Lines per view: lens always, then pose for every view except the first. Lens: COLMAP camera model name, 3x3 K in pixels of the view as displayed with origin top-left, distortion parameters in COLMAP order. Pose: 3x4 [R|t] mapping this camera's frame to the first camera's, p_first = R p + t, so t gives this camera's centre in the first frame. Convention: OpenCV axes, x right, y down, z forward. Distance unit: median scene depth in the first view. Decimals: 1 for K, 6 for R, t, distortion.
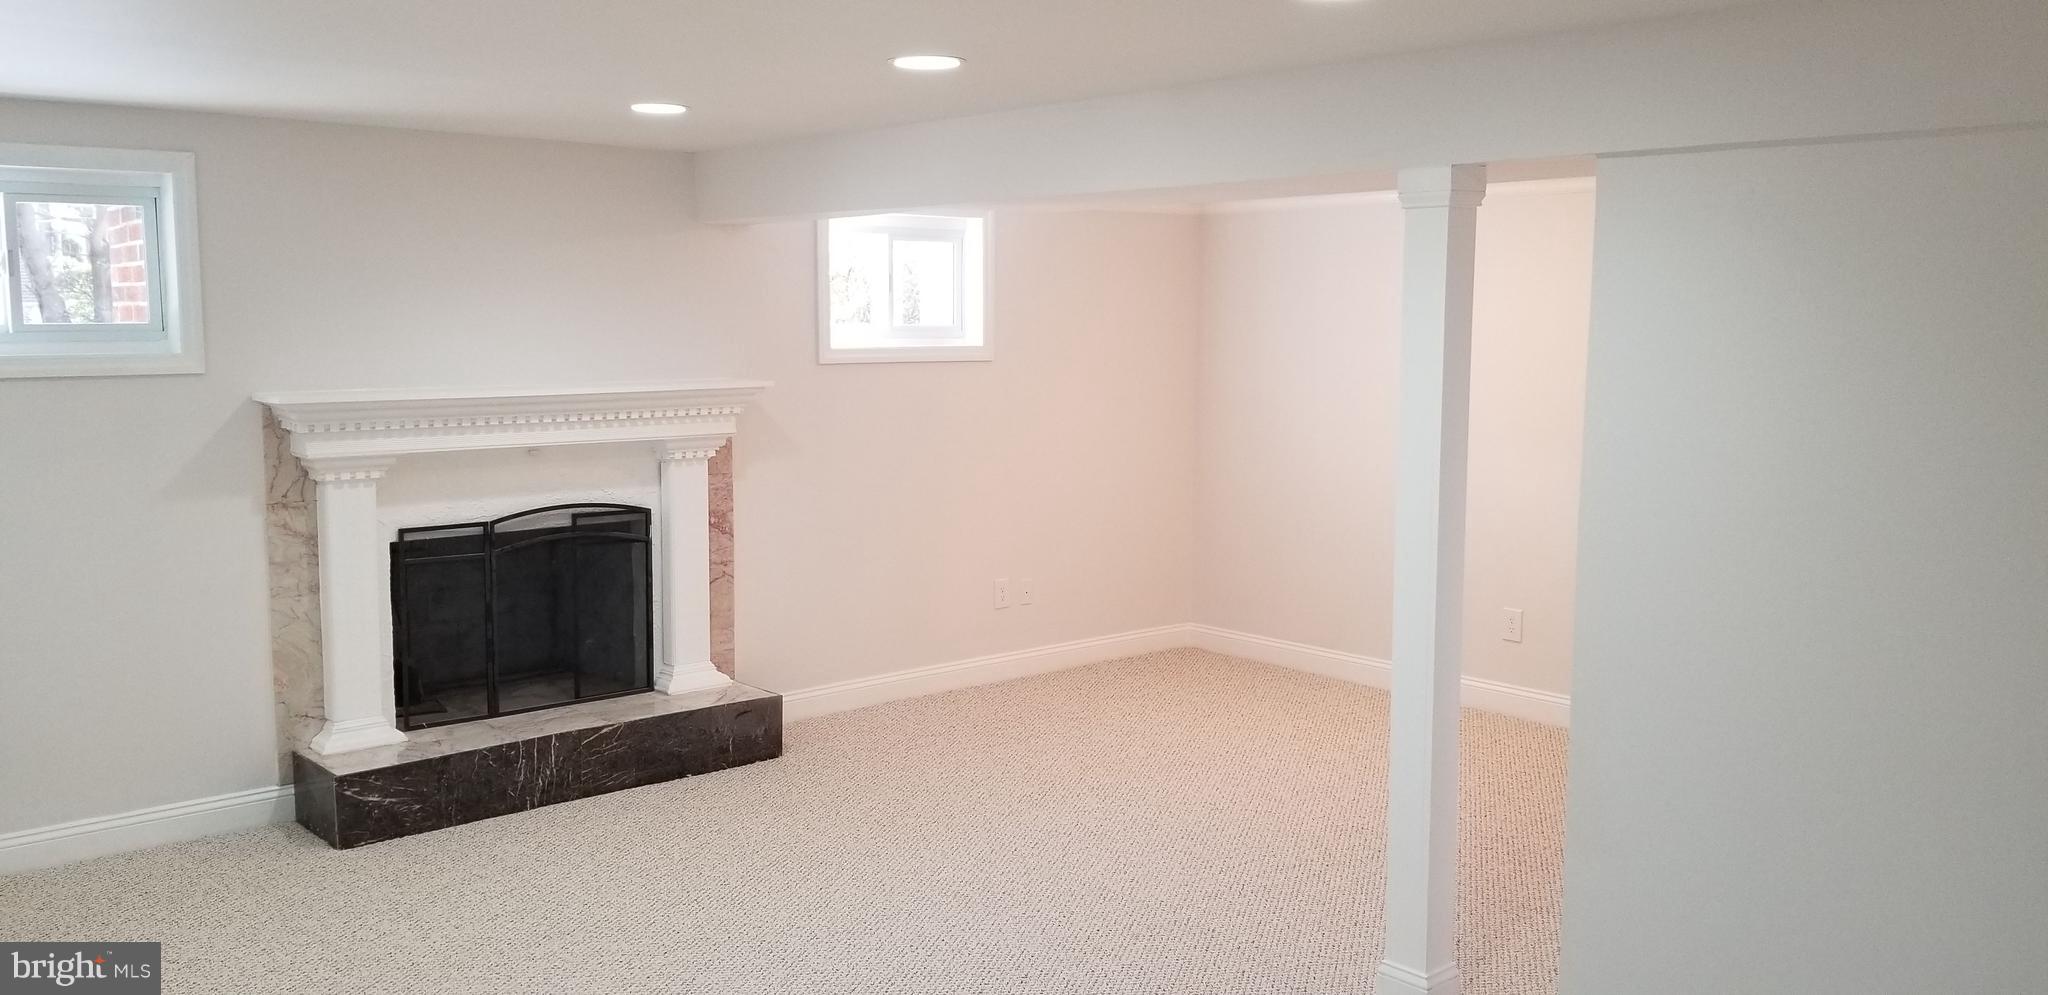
lens RADIAL K [[1597.2, 0, 1018.7], [0, 1597.2, 483.1], [0, 0, 1]] dist [0.090858, -0.147639]
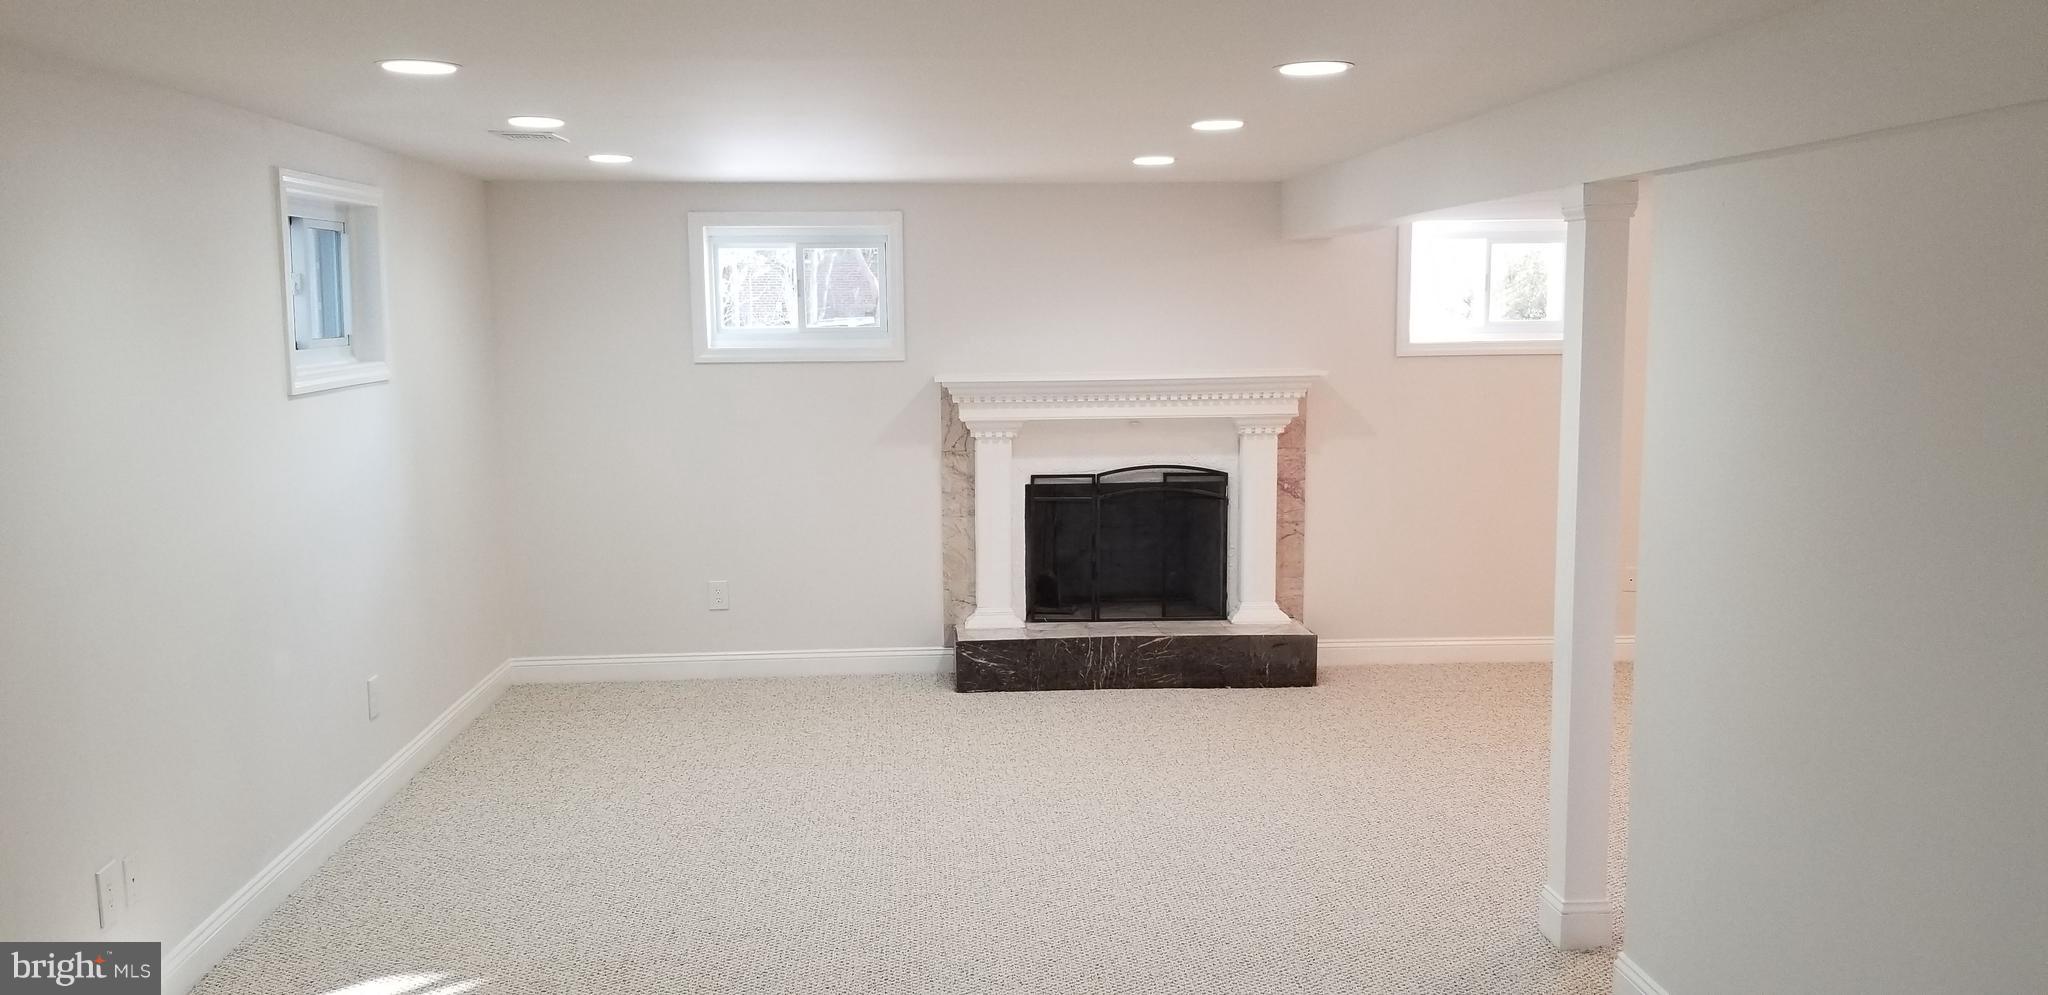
lens RADIAL K [[1597.2, 0, 1011.3], [0, 1597.2, 507.8], [0, 0, 1]] dist [0.090858, -0.147639]
pose [[0.791432, 0.064955, -0.607796, 0.407693], [-0.052771, 0.997886, 0.037929, 0.005005], [0.608975, 0.002056, 0.793187, -0.087627]]
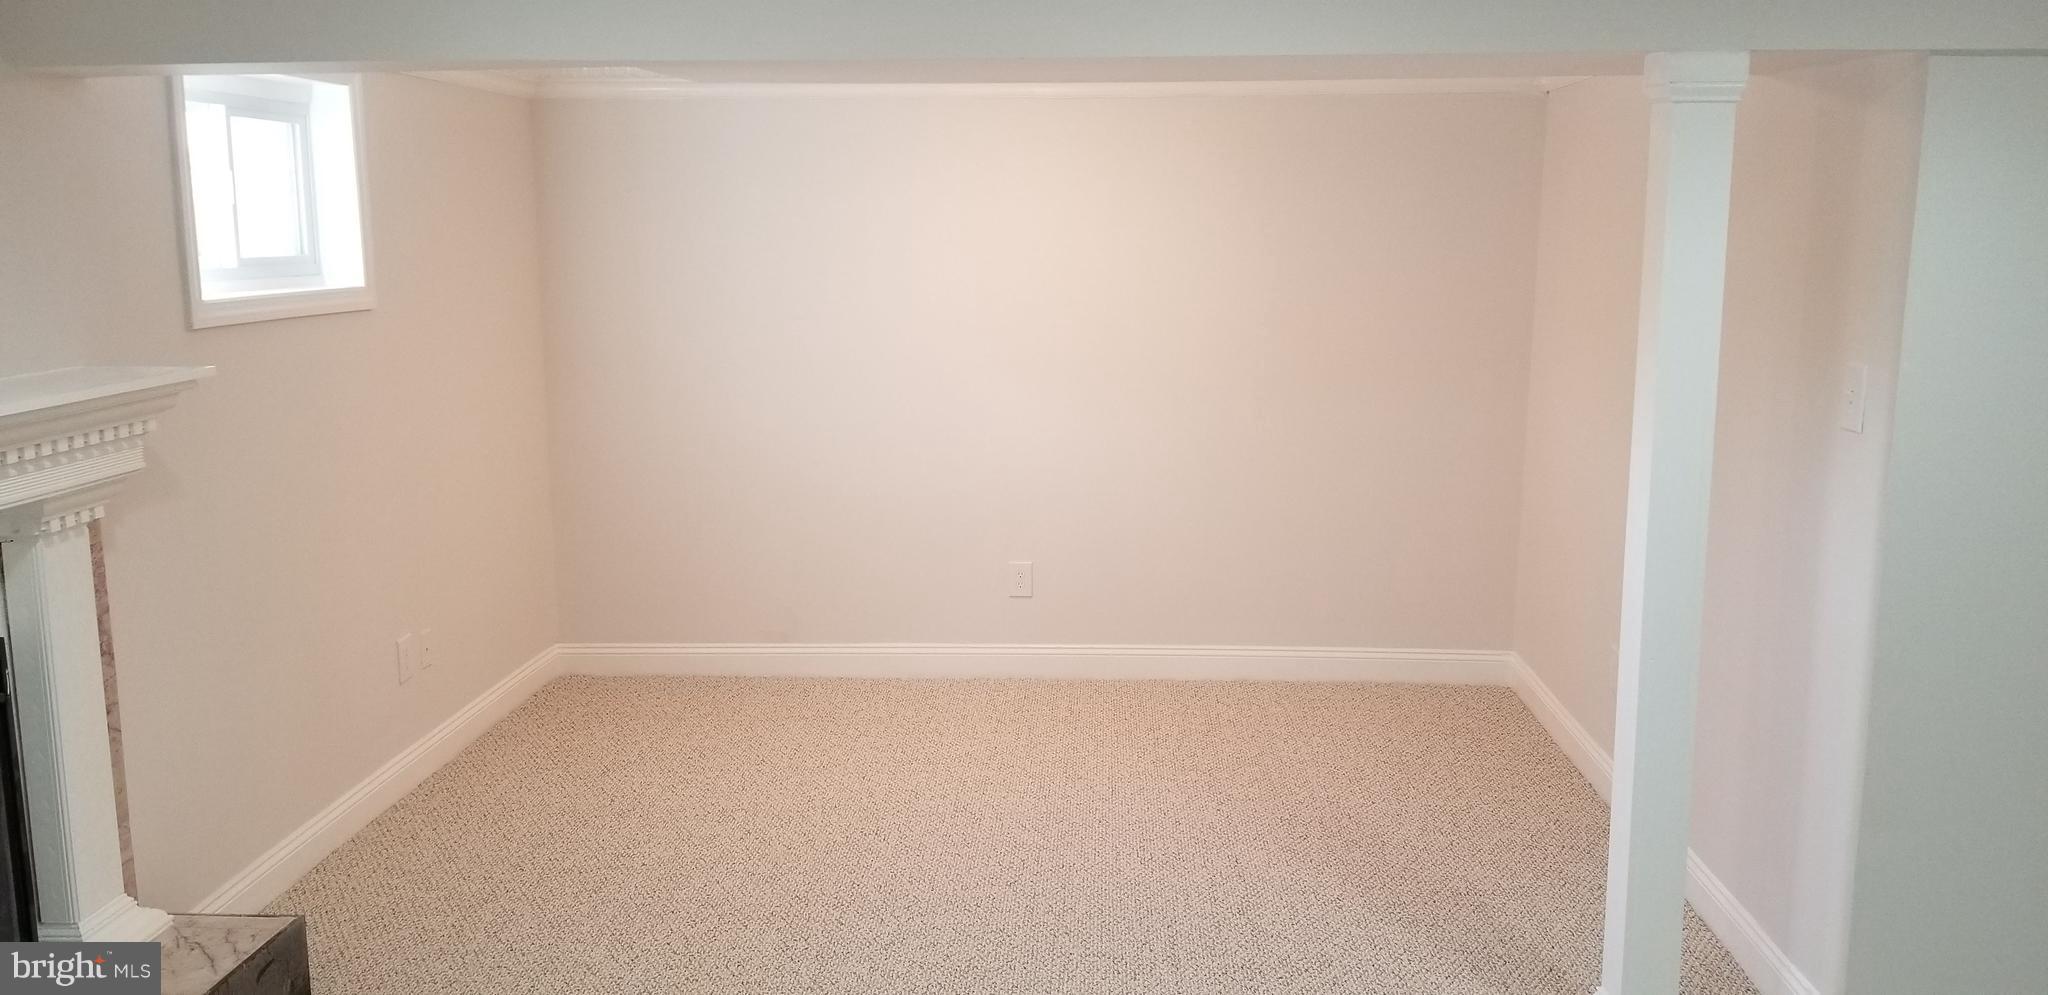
lens RADIAL K [[1597.2, 0, 1030.5], [0, 1597.2, 482.3], [0, 0, 1]] dist [0.090858, -0.147639]
pose [[0.693934, -0.121972, 0.709633, -0.375216], [0.083968, 0.992532, 0.088485, -0.052395], [-0.715126, -0.001816, 0.698993, 0.431355]]
